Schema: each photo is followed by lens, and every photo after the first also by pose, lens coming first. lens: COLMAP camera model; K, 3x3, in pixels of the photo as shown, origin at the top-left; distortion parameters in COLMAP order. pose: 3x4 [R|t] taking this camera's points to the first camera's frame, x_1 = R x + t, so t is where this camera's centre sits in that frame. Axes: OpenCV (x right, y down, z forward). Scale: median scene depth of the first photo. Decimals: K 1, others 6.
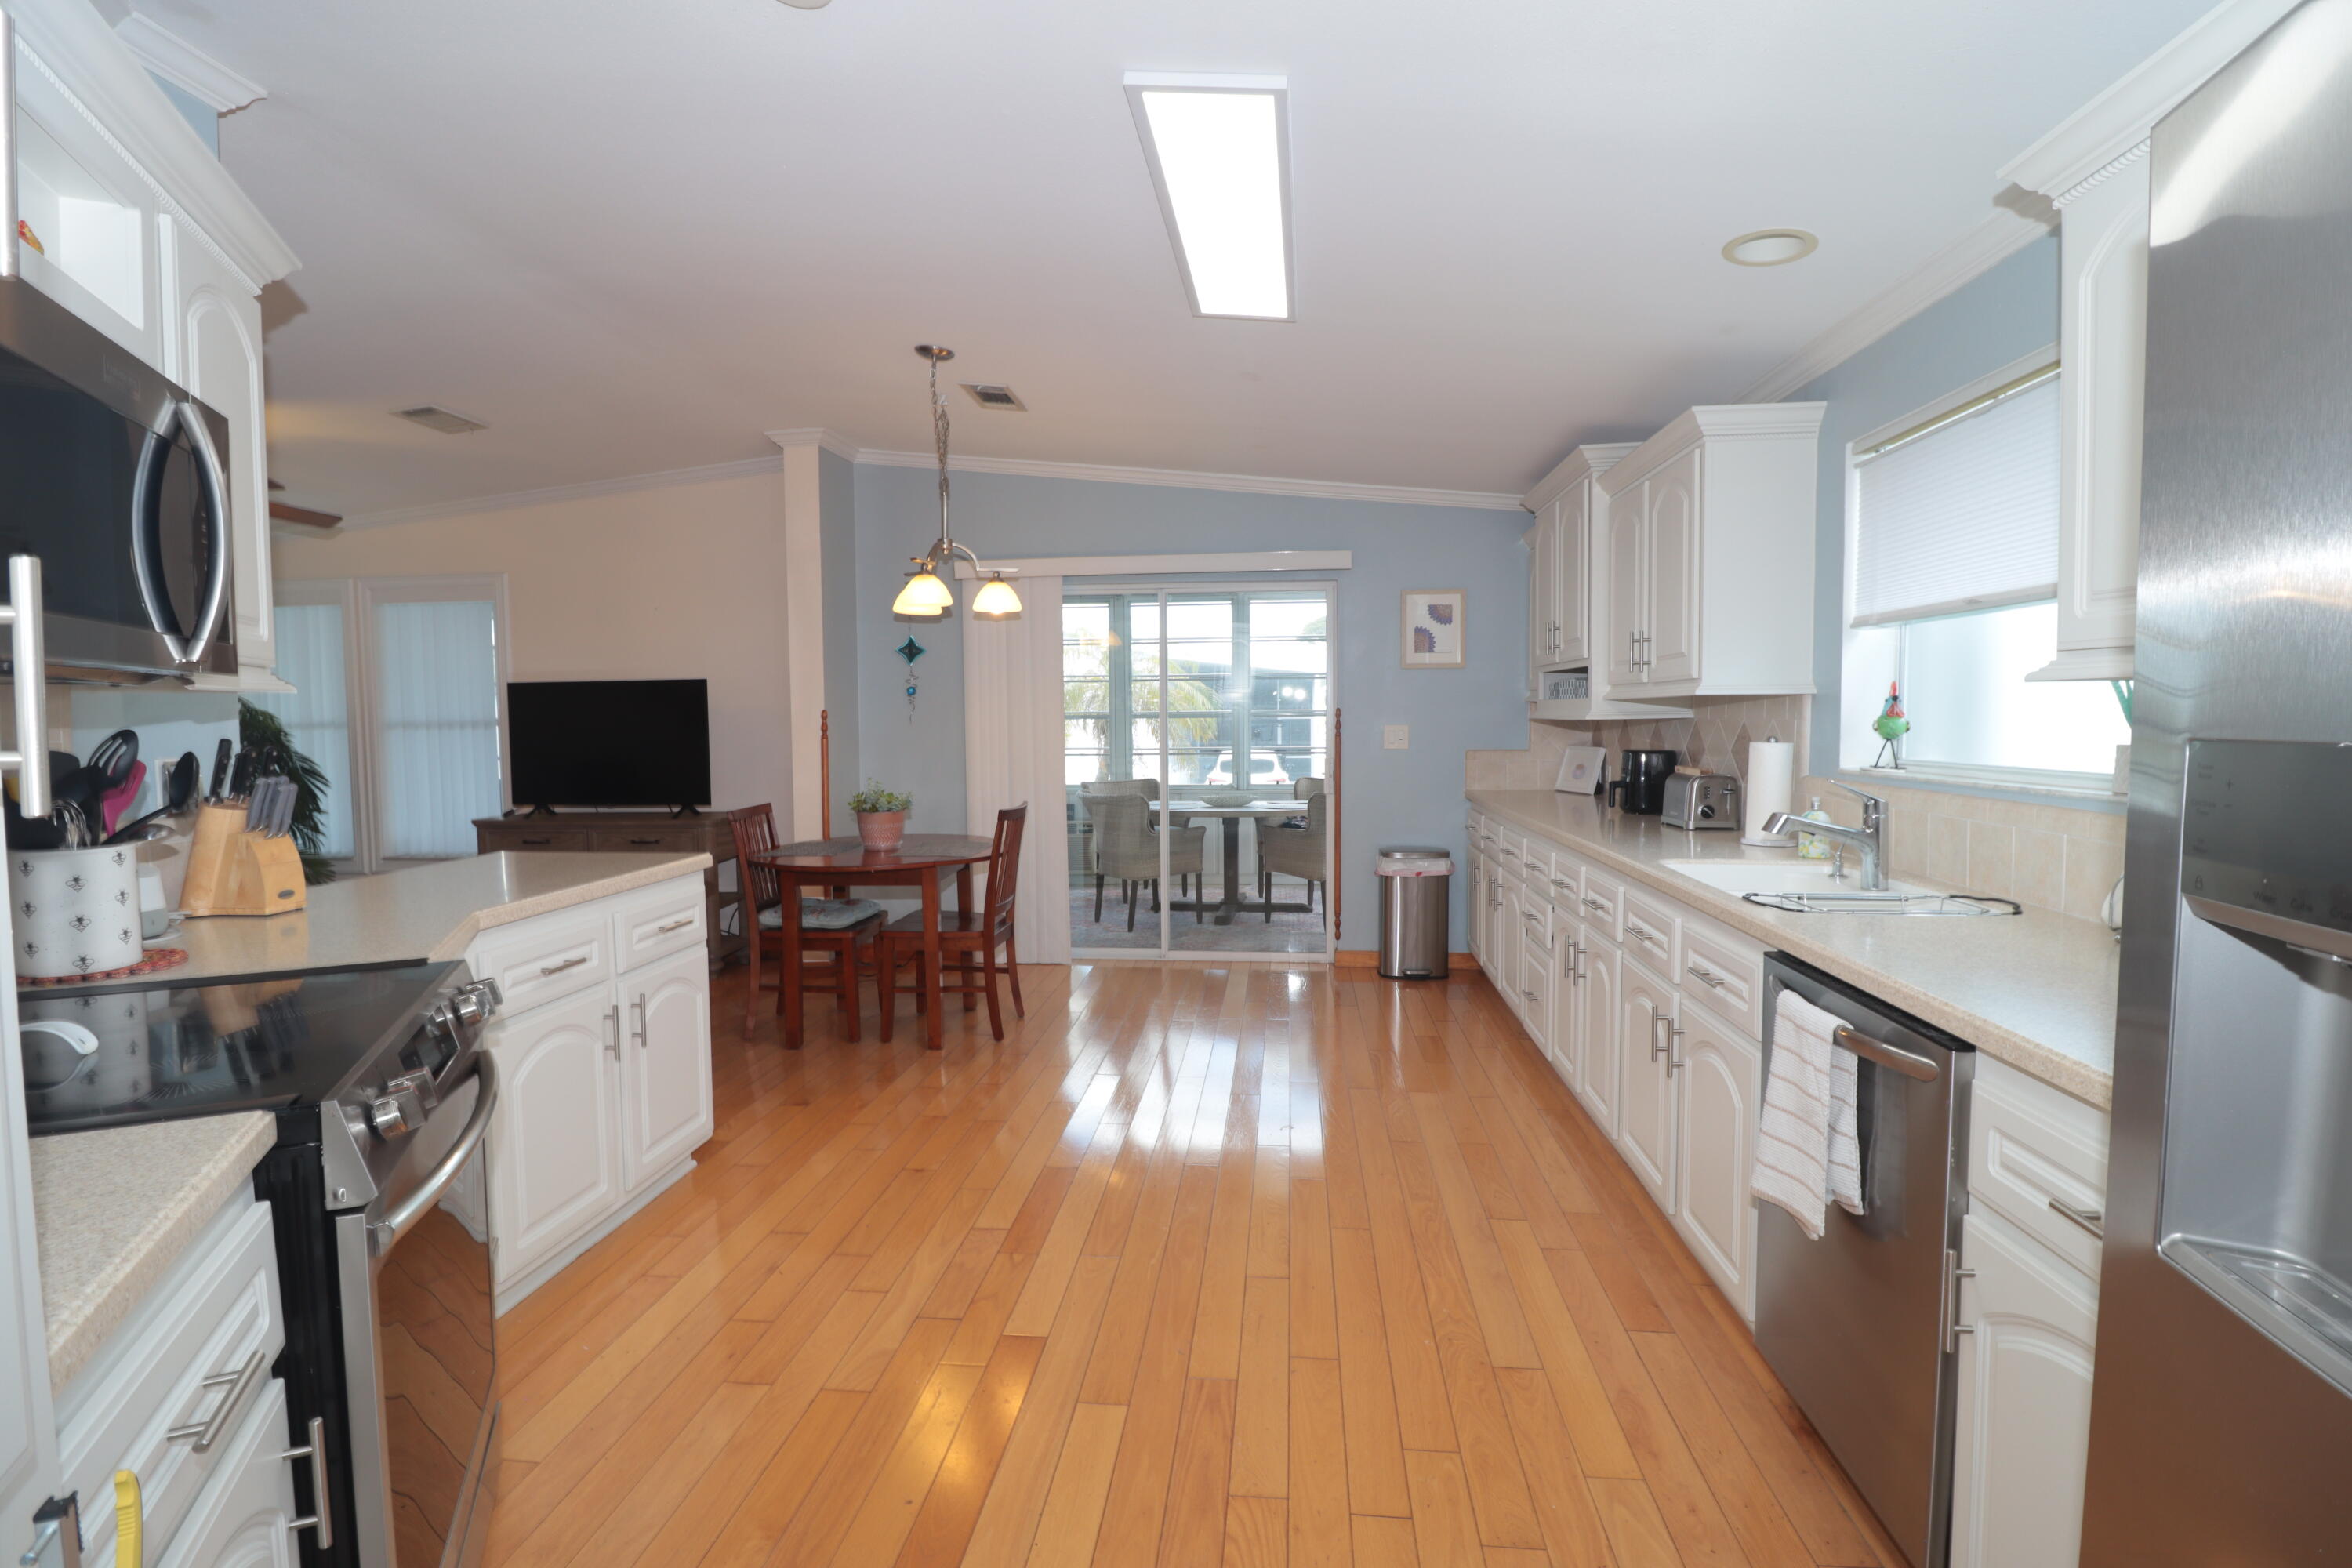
lens RADIAL K [[1091.5, 0, 1201.2], [0, 1091.5, 774.0], [0, 0, 1]] dist [0.000693, -0.013322]
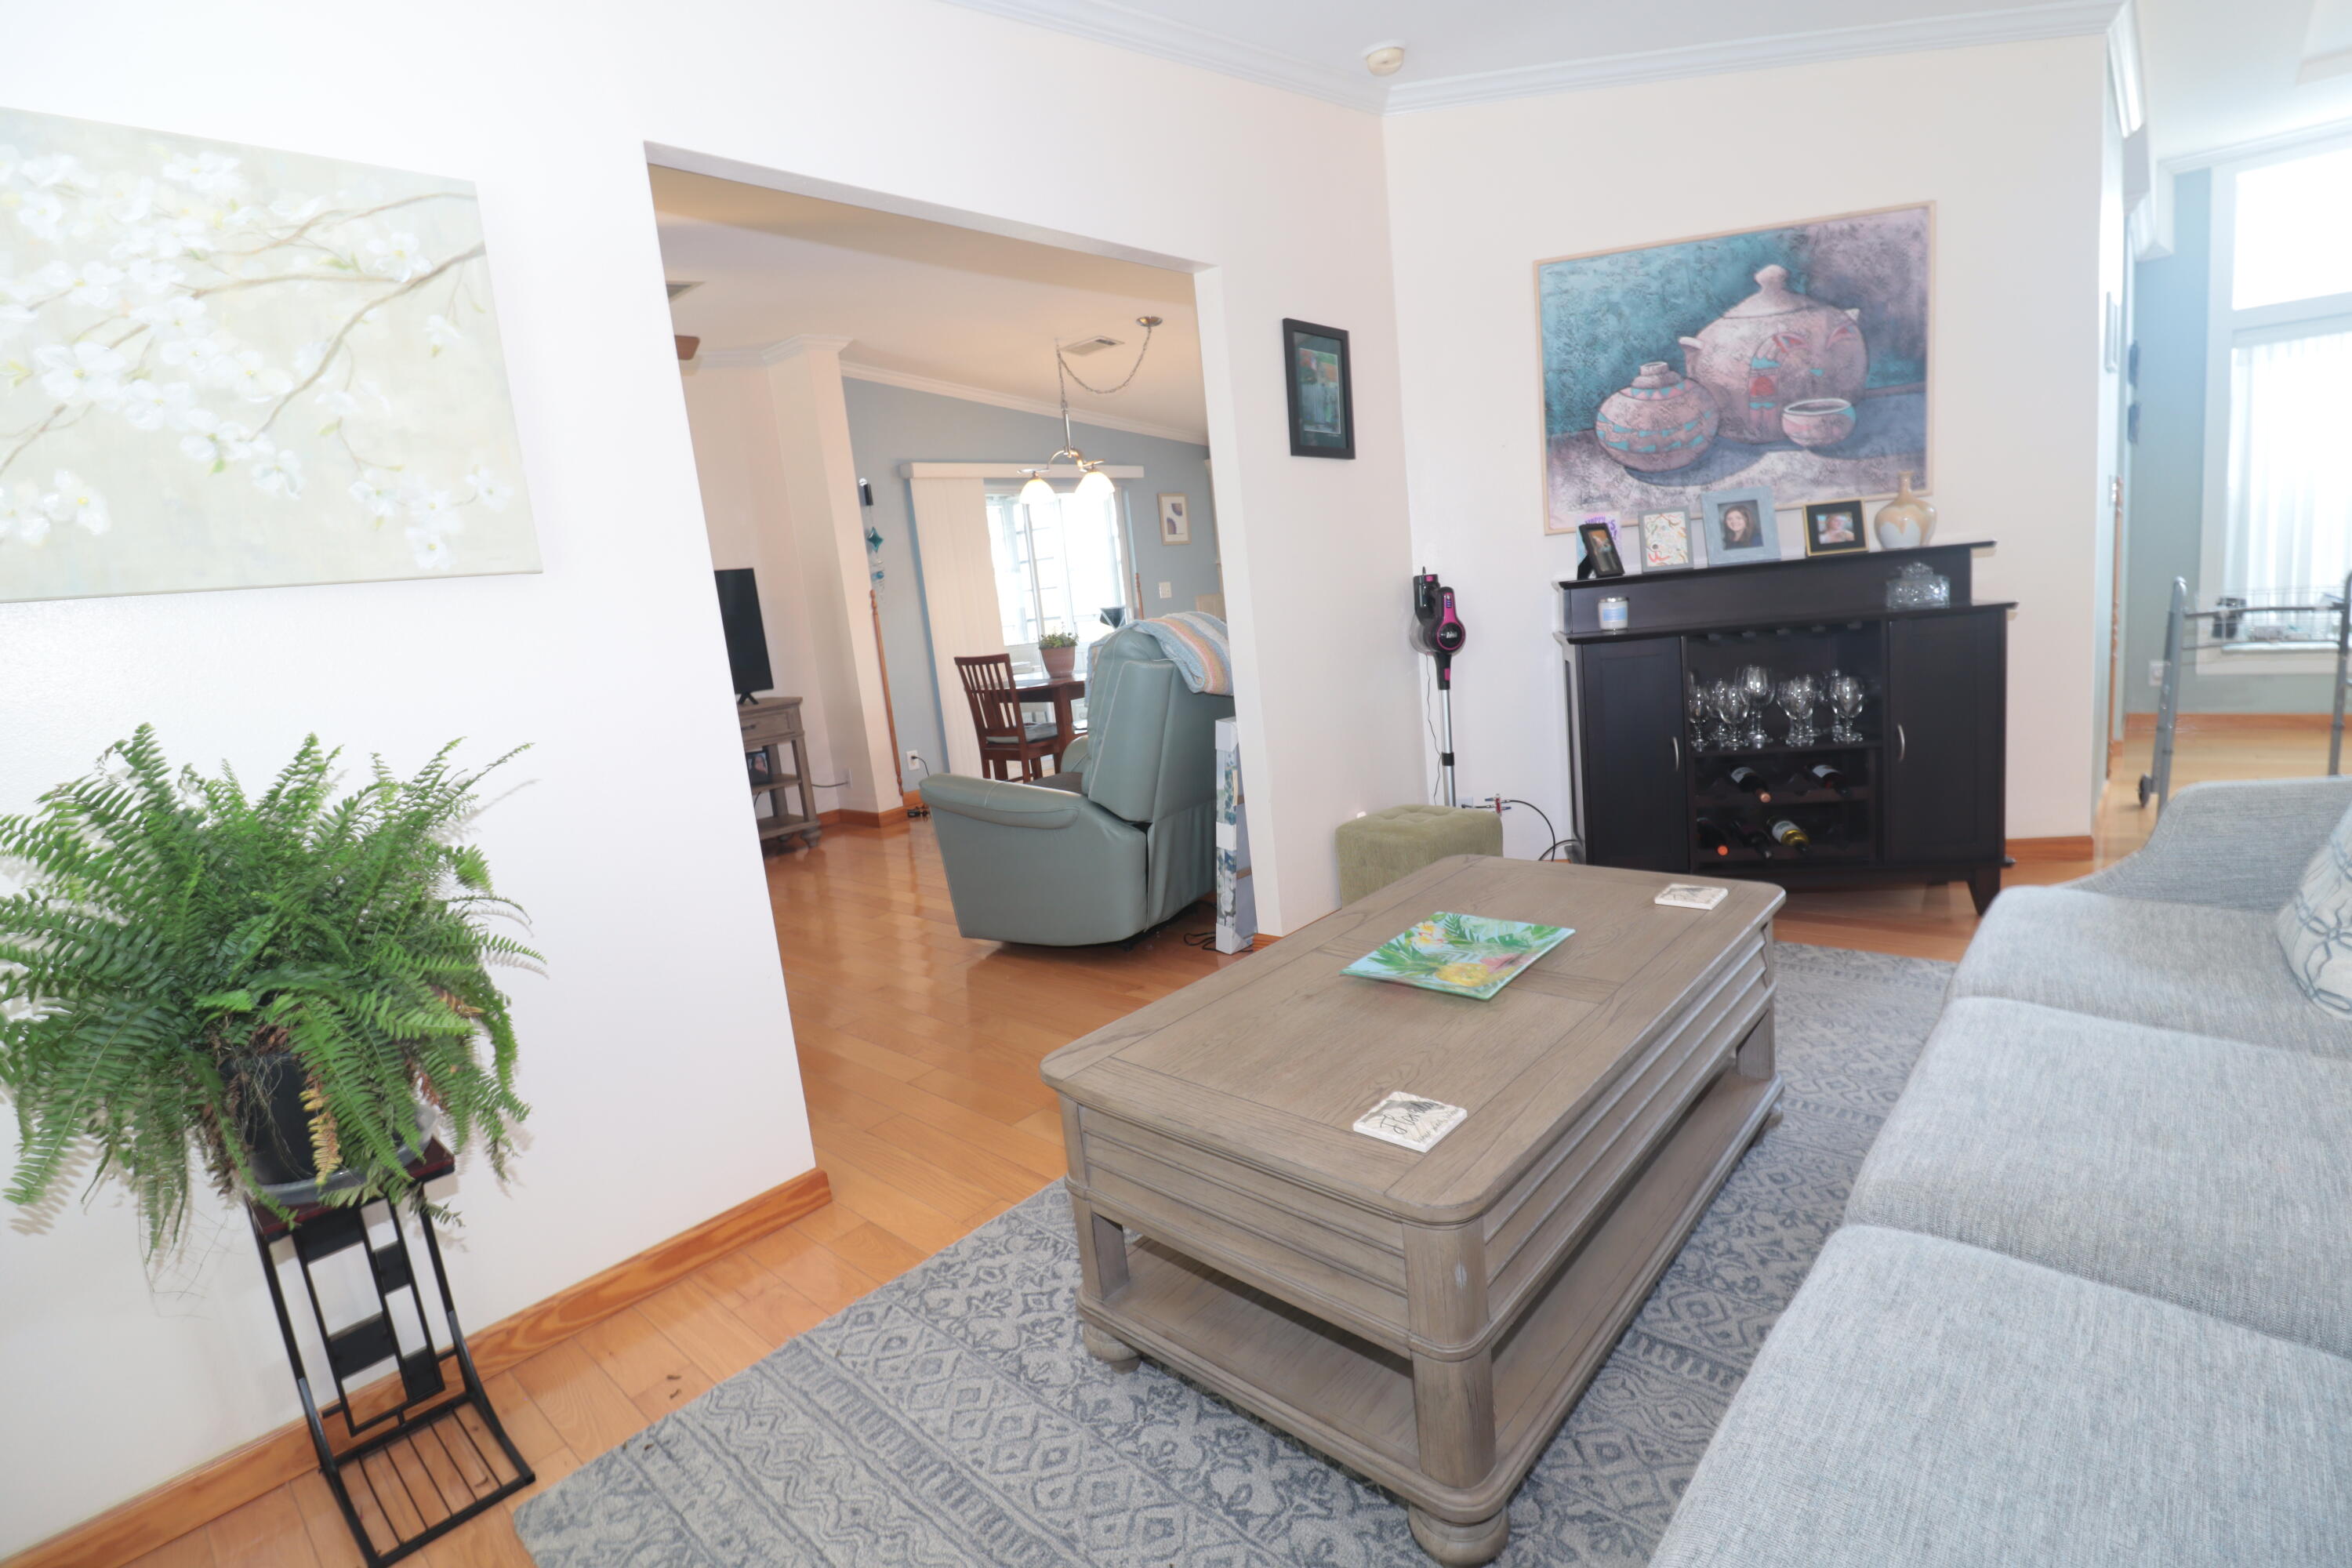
lens RADIAL K [[1091.5, 0, 1201.2], [0, 1091.5, 774.0], [0, 0, 1]] dist [0.000693, -0.013322]
pose [[0.584074, -0.185156, 0.790301, -1.076924], [0.138541, 0.982089, 0.127701, 0.032646], [-0.799790, 0.034902, 0.599264, 0.038337]]
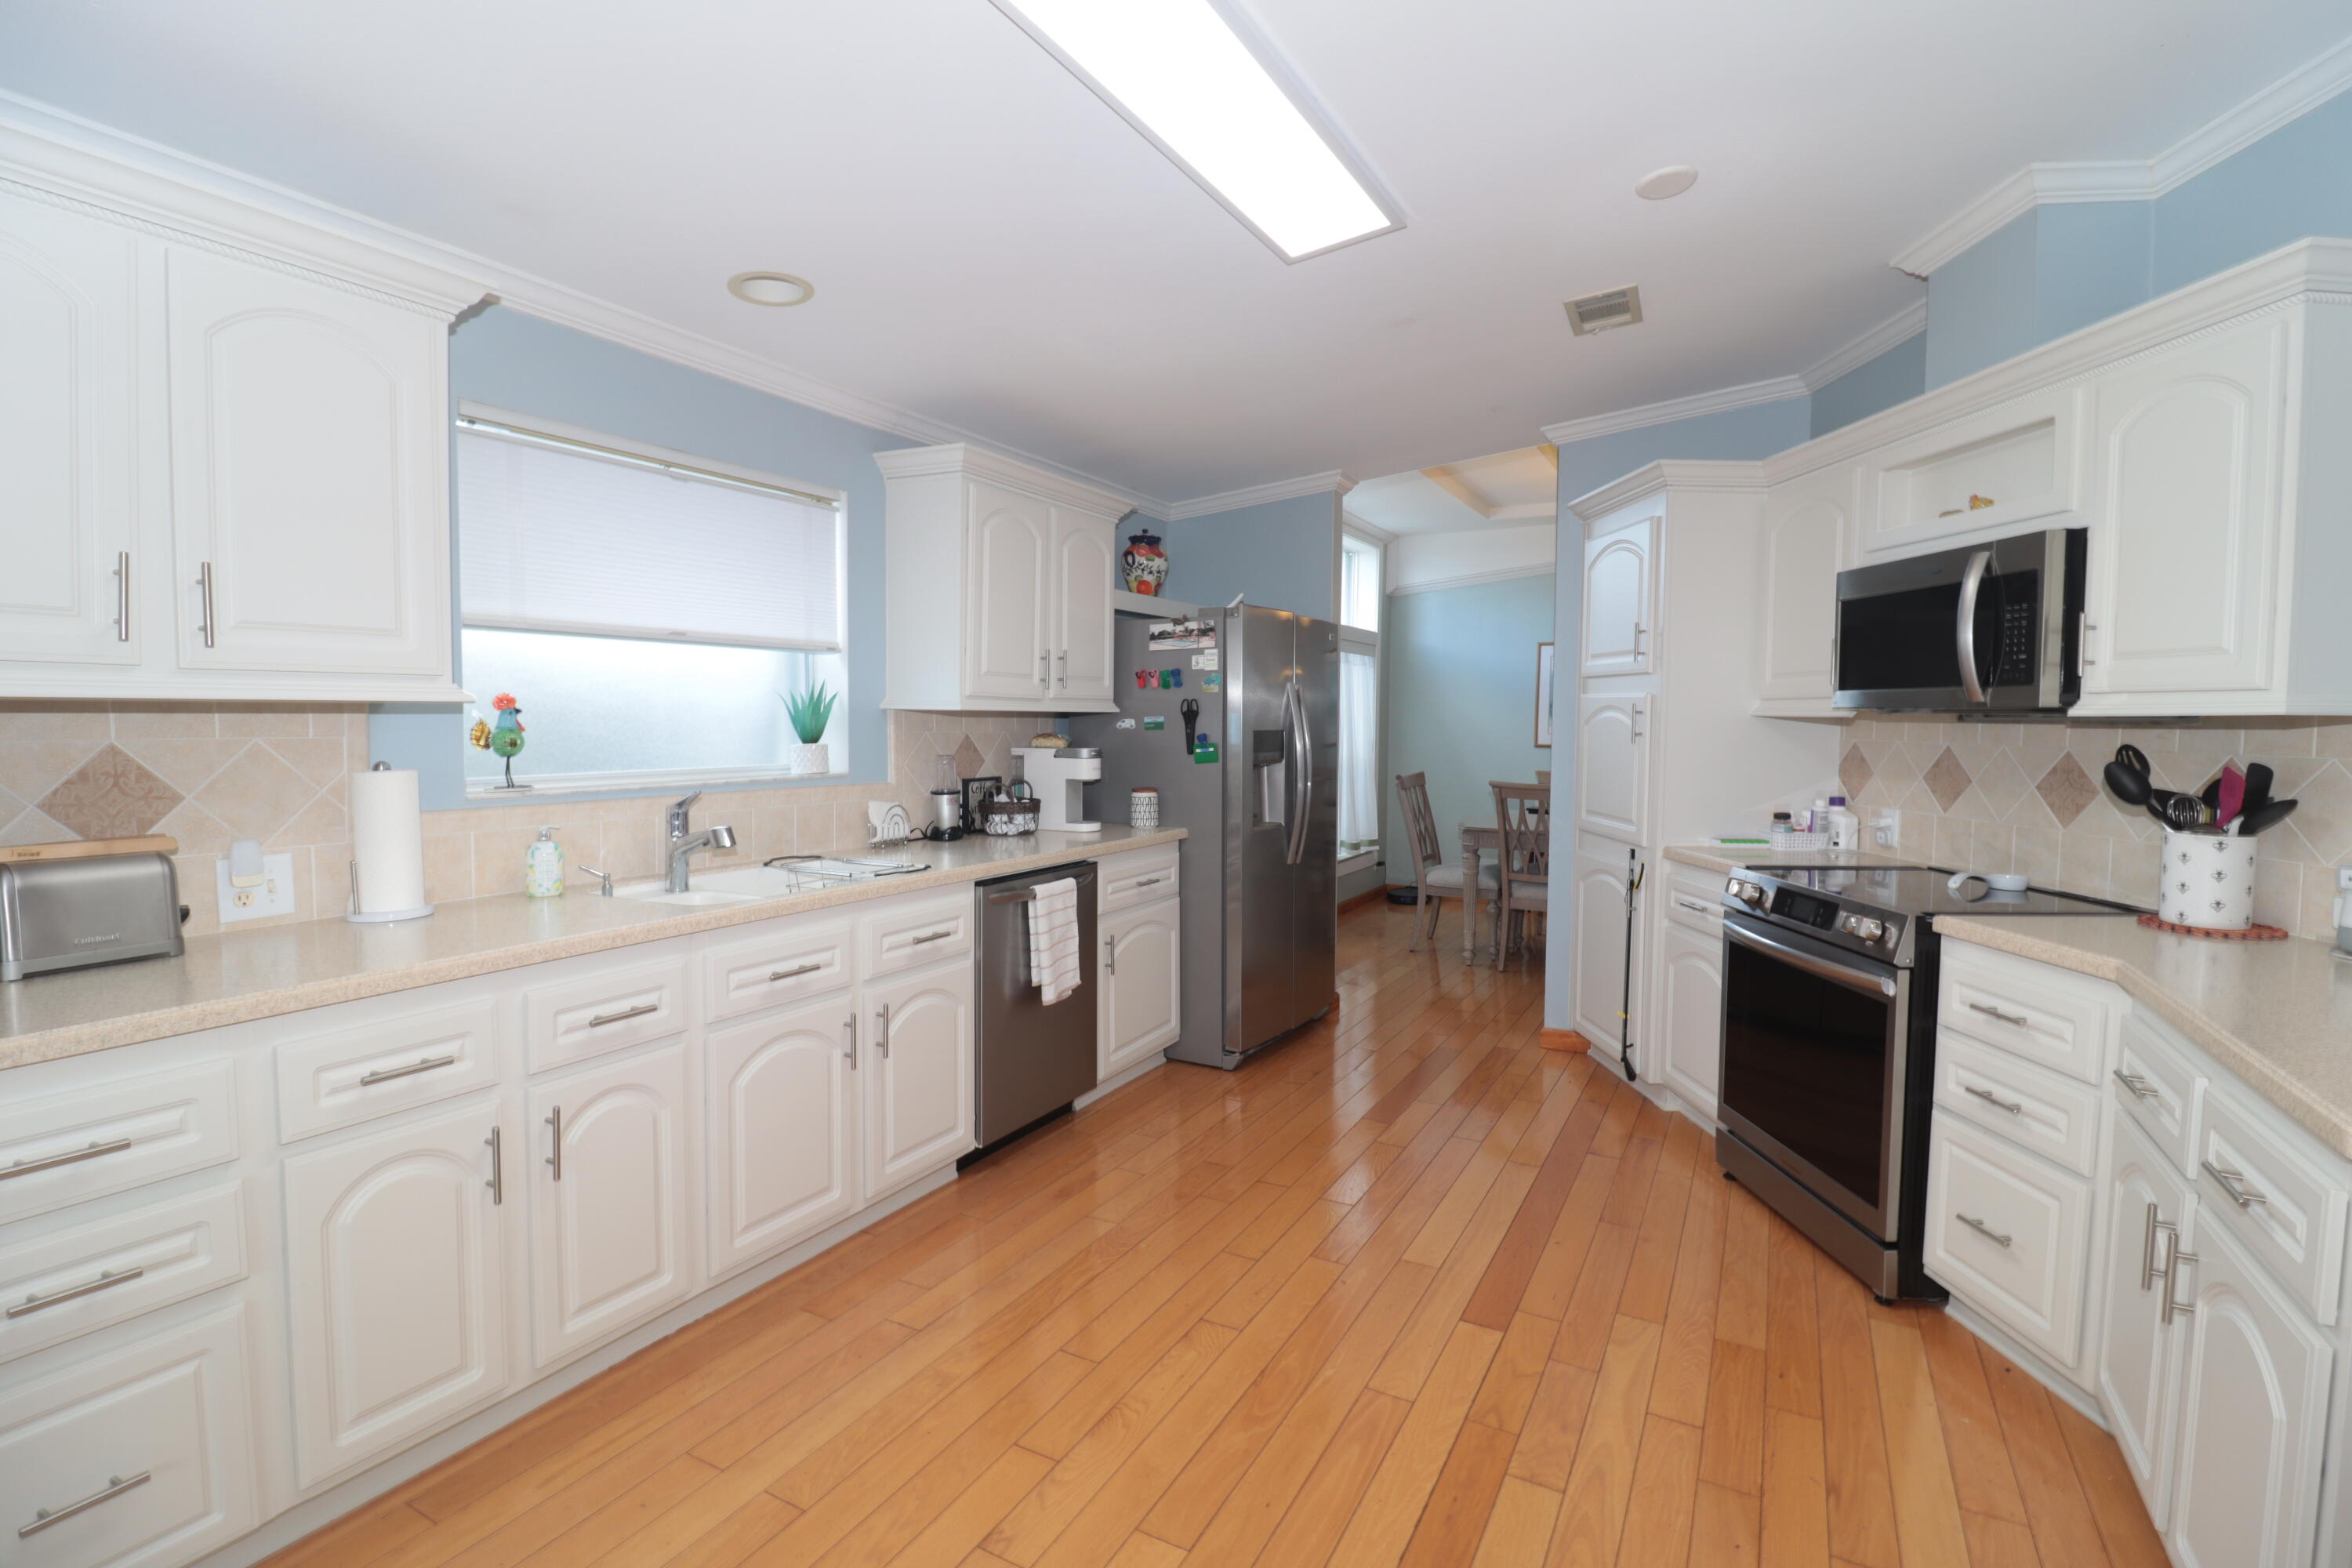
lens RADIAL K [[1091.5, 0, 1201.2], [0, 1091.5, 774.0], [0, 0, 1]] dist [0.000693, -0.013322]
pose [[-0.925094, -0.022462, 0.379073, -0.127122], [0.017339, 0.994709, 0.101256, -0.052092], [-0.379342, 0.100244, -0.919810, 0.850000]]
